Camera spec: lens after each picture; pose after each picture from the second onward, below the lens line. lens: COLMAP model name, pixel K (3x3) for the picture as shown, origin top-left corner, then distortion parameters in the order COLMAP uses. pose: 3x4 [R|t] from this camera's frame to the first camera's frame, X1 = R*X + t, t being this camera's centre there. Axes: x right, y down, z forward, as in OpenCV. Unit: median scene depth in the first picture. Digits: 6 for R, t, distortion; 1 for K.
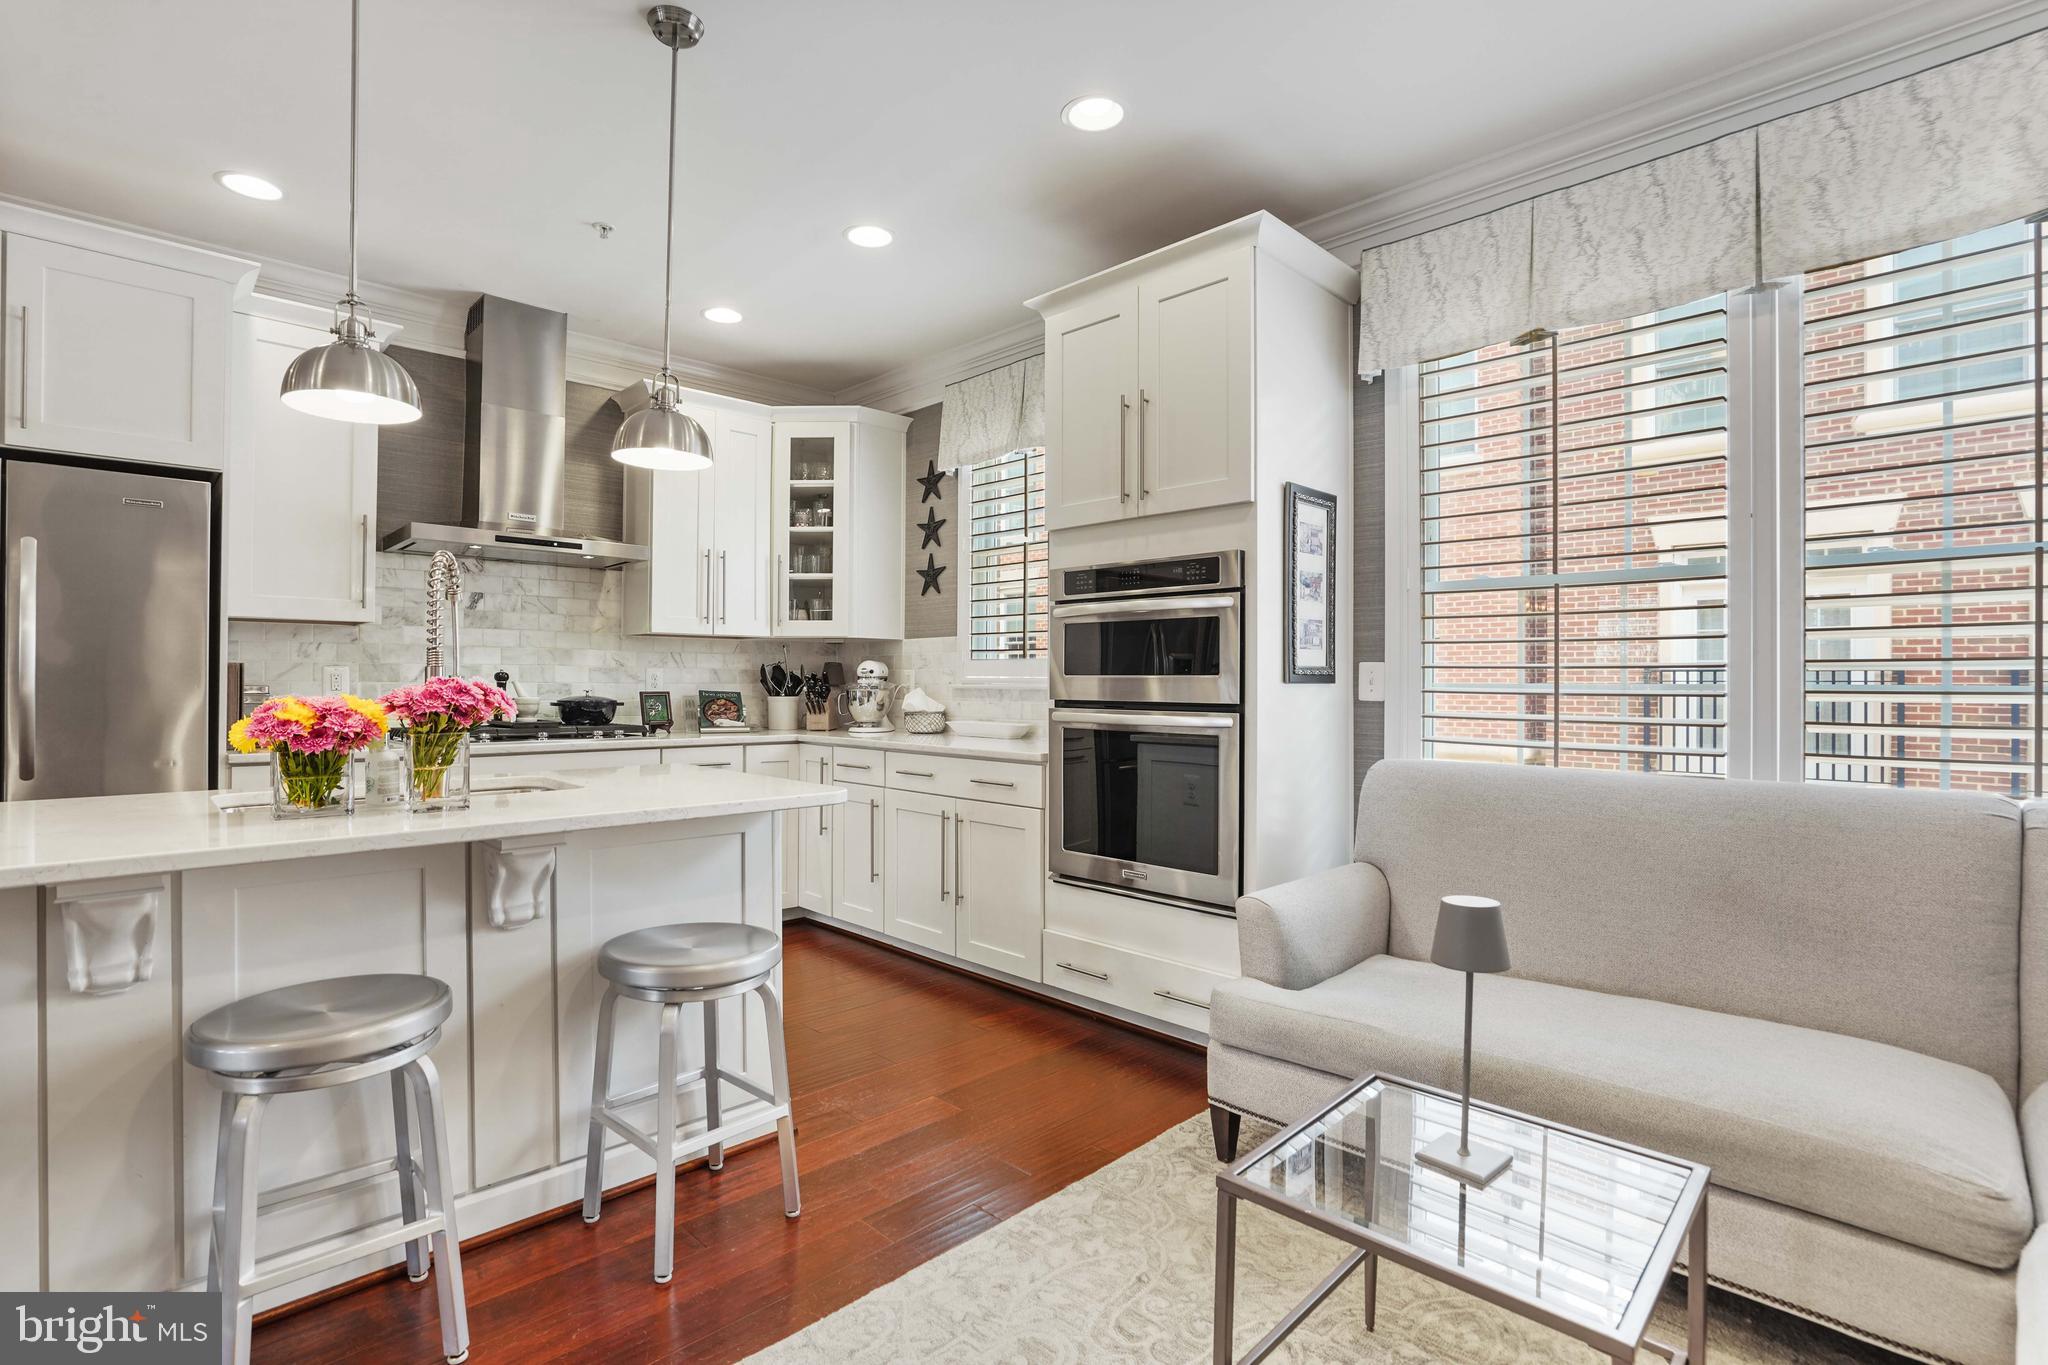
lens RADIAL K [[972.5, 0, 1016.9], [0, 972.5, 671.8], [0, 0, 1]] dist [-0.050314, 0.017910]
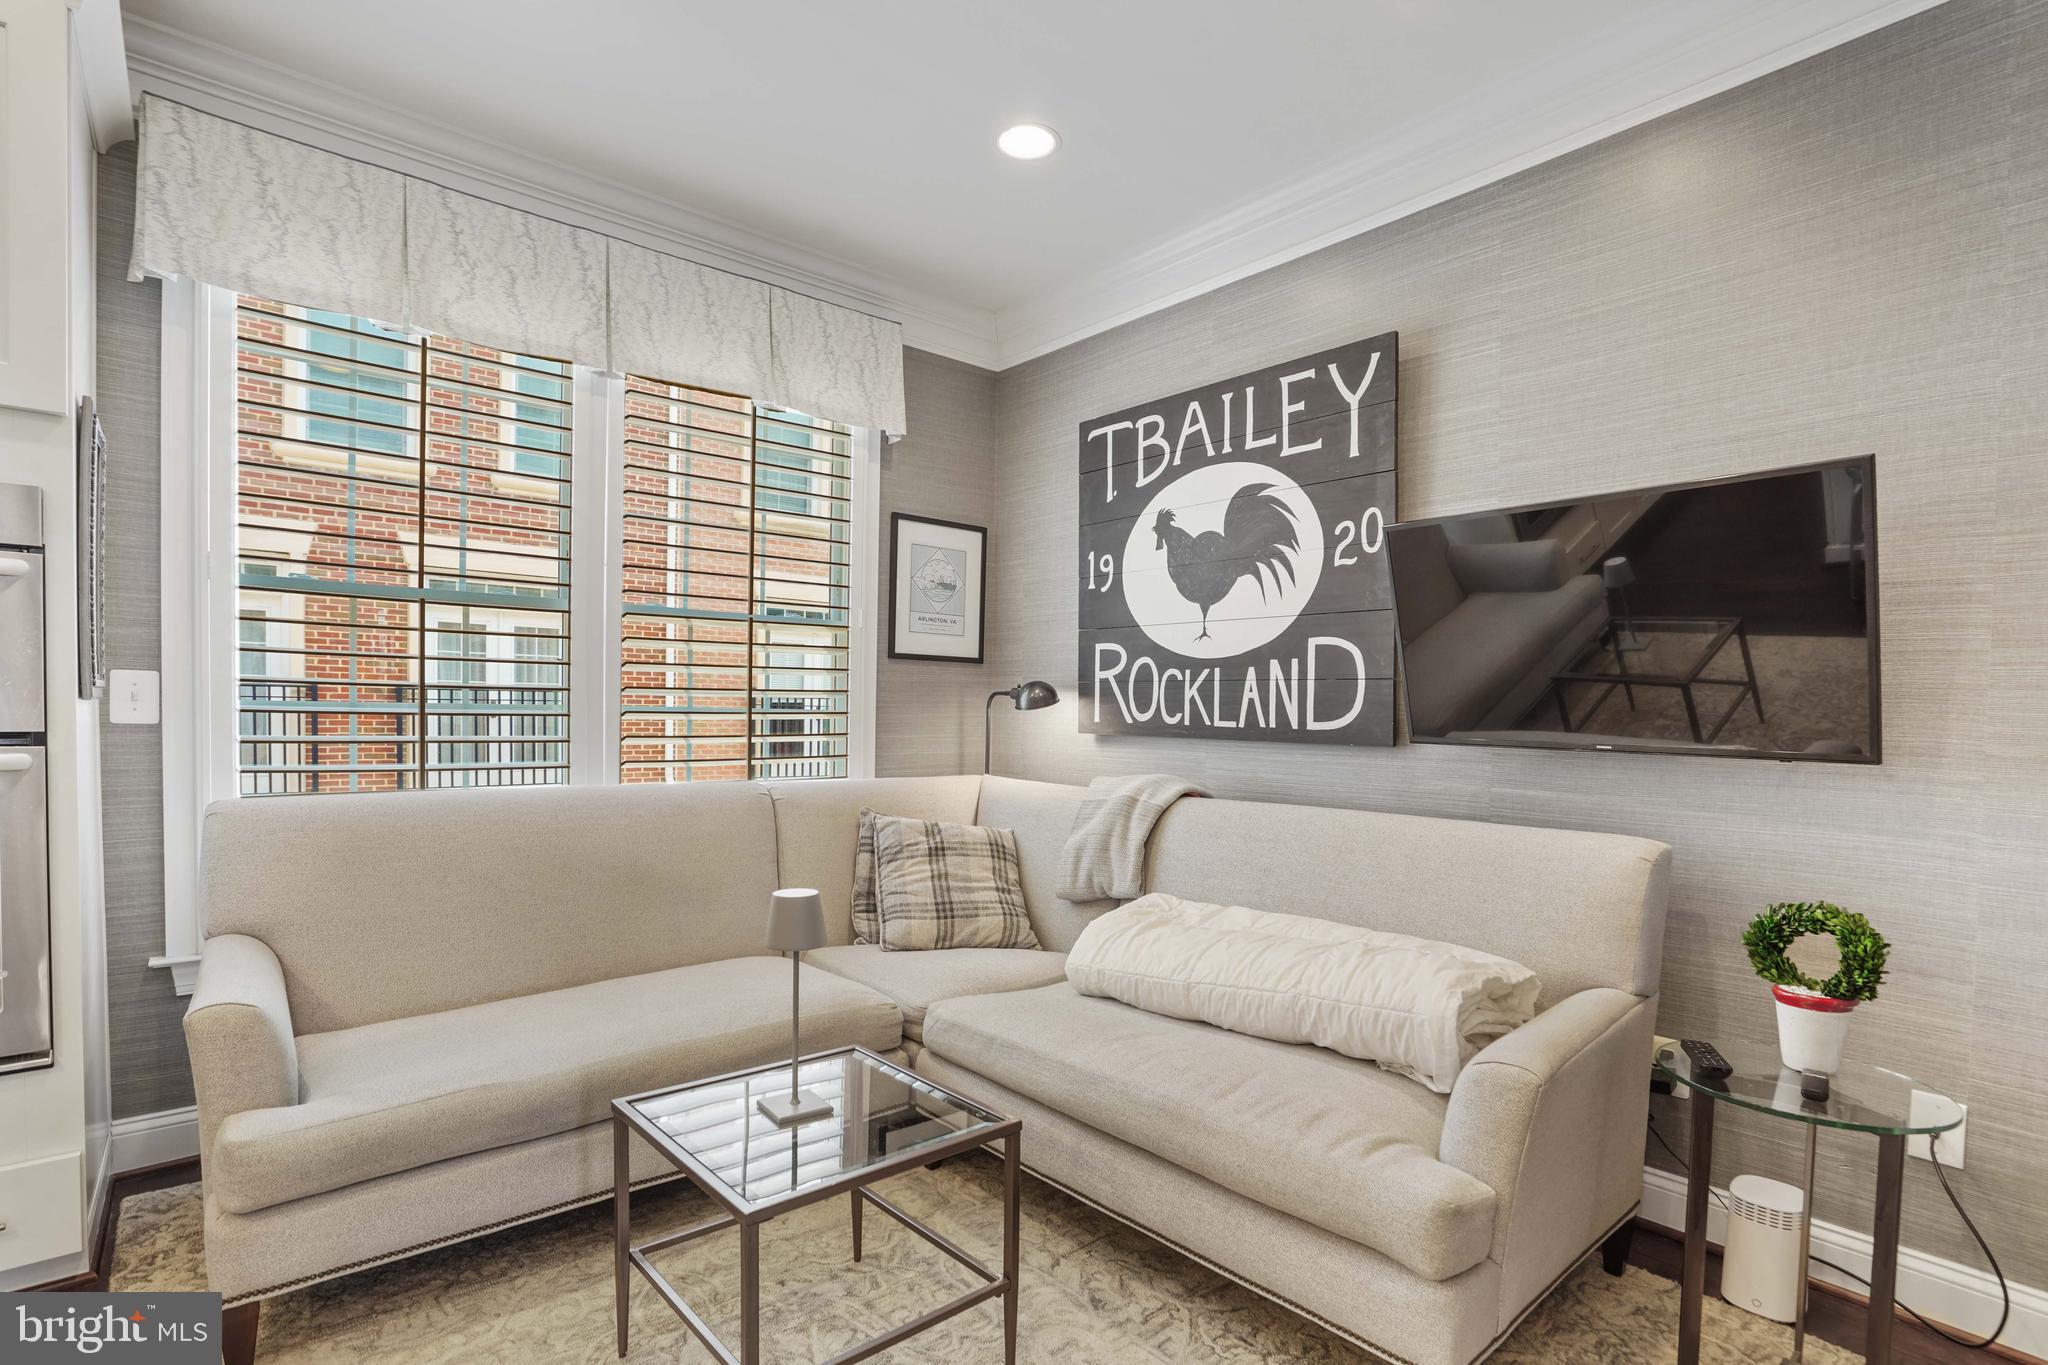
lens RADIAL K [[972.5, 0, 1008.2], [0, 972.5, 743.5], [0, 0, 1]] dist [-0.050314, 0.017910]
pose [[0.069276, -0.034438, 0.997003, -0.225423], [-0.024636, 0.999040, 0.036220, 0.002629], [-0.997293, -0.027072, 0.068361, 0.220606]]
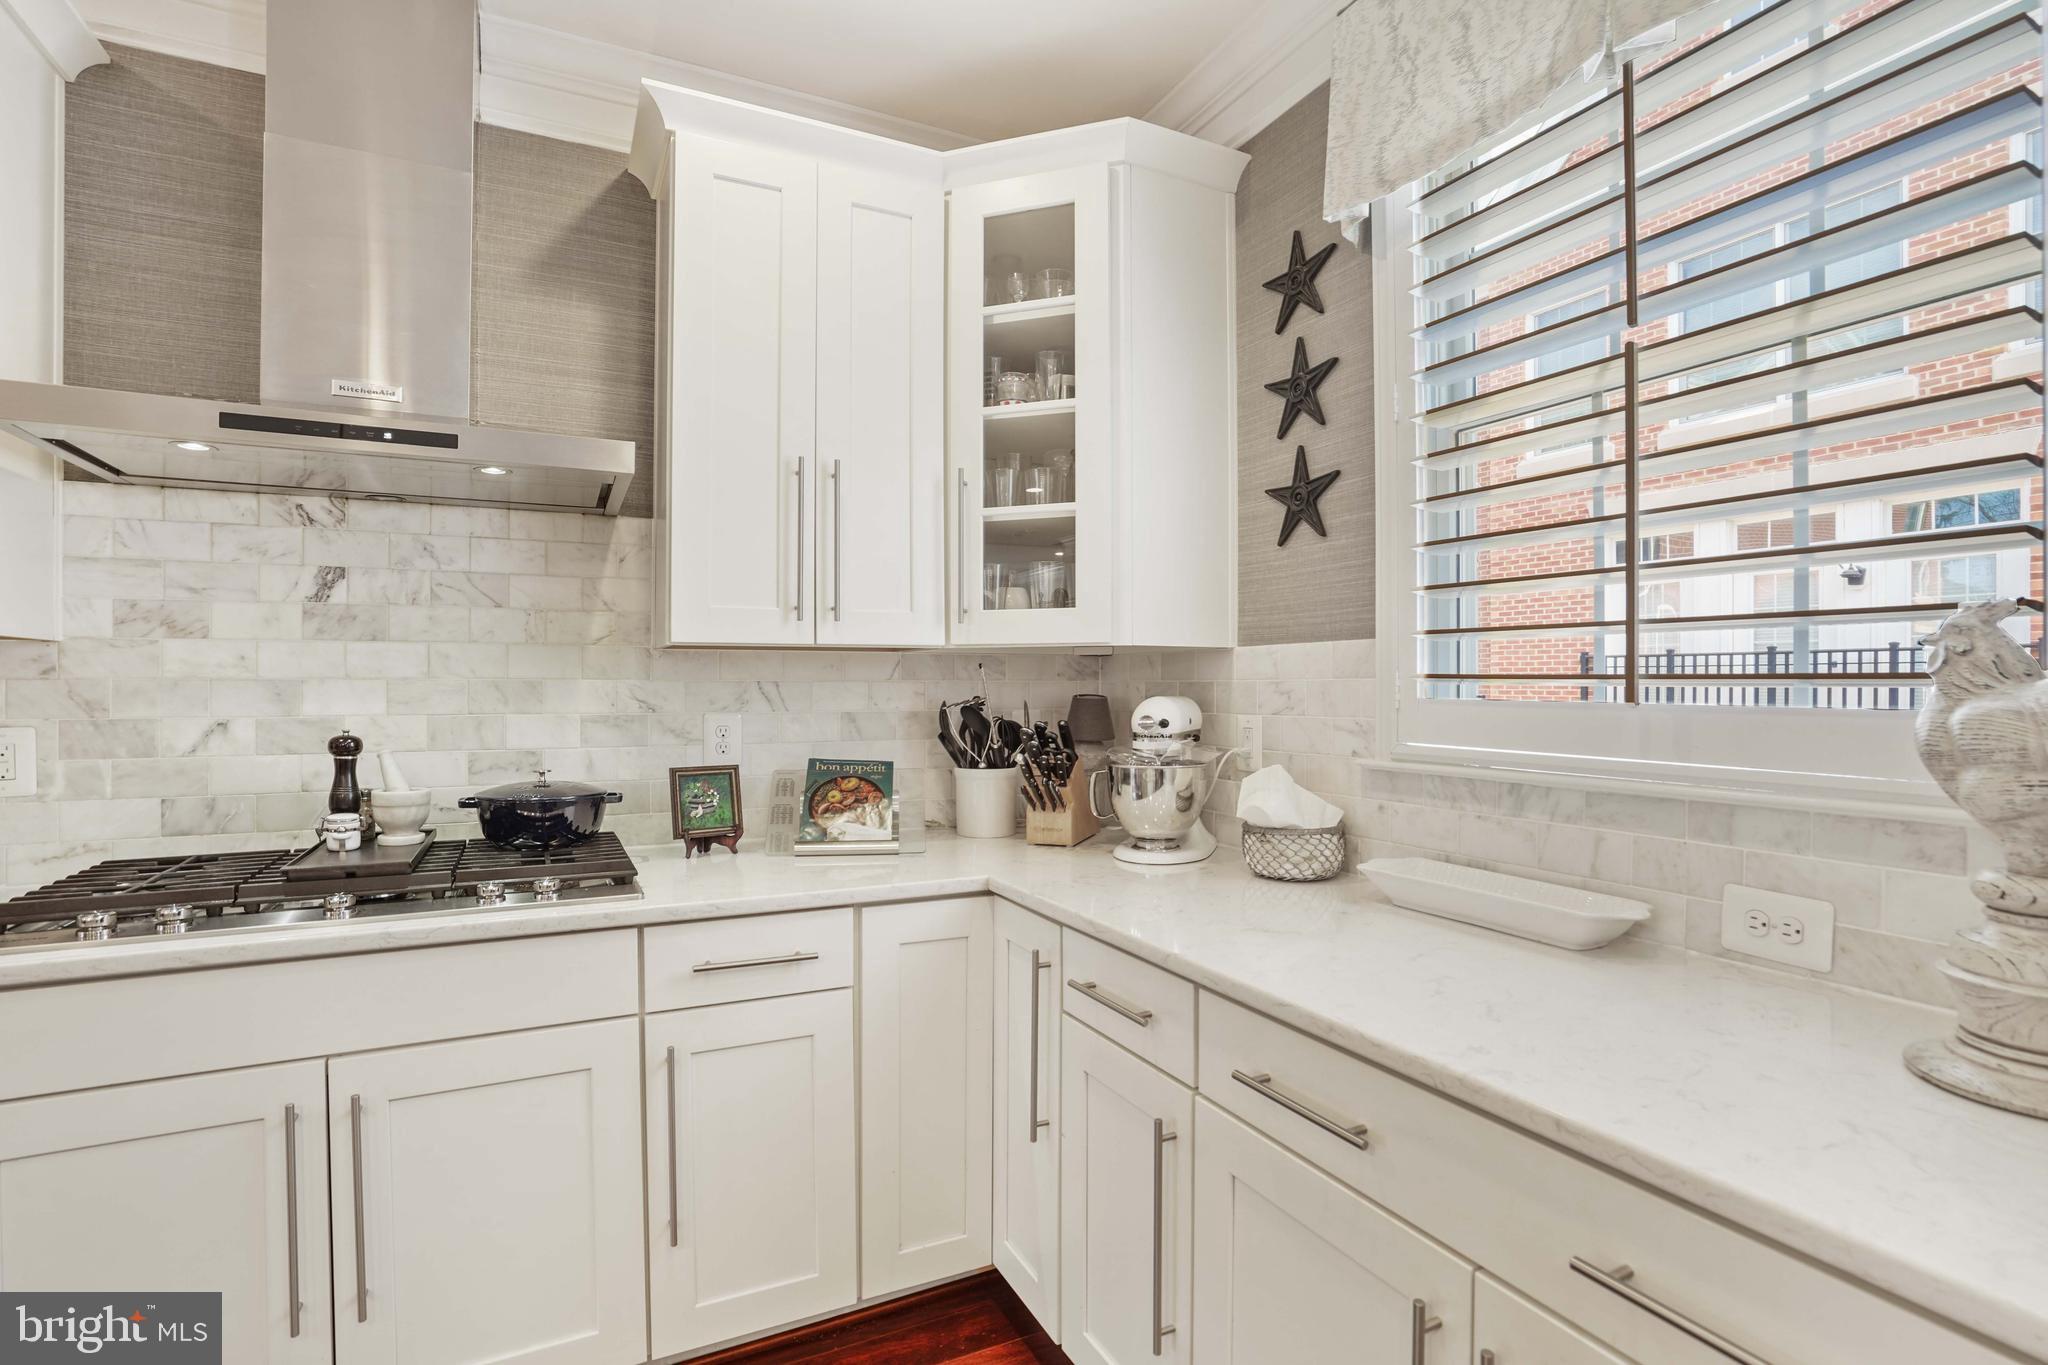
lens RADIAL K [[972.5, 0, 1014.4], [0, 972.5, 688.0], [0, 0, 1]] dist [-0.050314, 0.017910]
pose [[0.951061, -0.003404, -0.308983, -0.088238], [0.007780, 0.999886, 0.012930, -0.024714], [0.308904, -0.014701, 0.950980, 0.635487]]
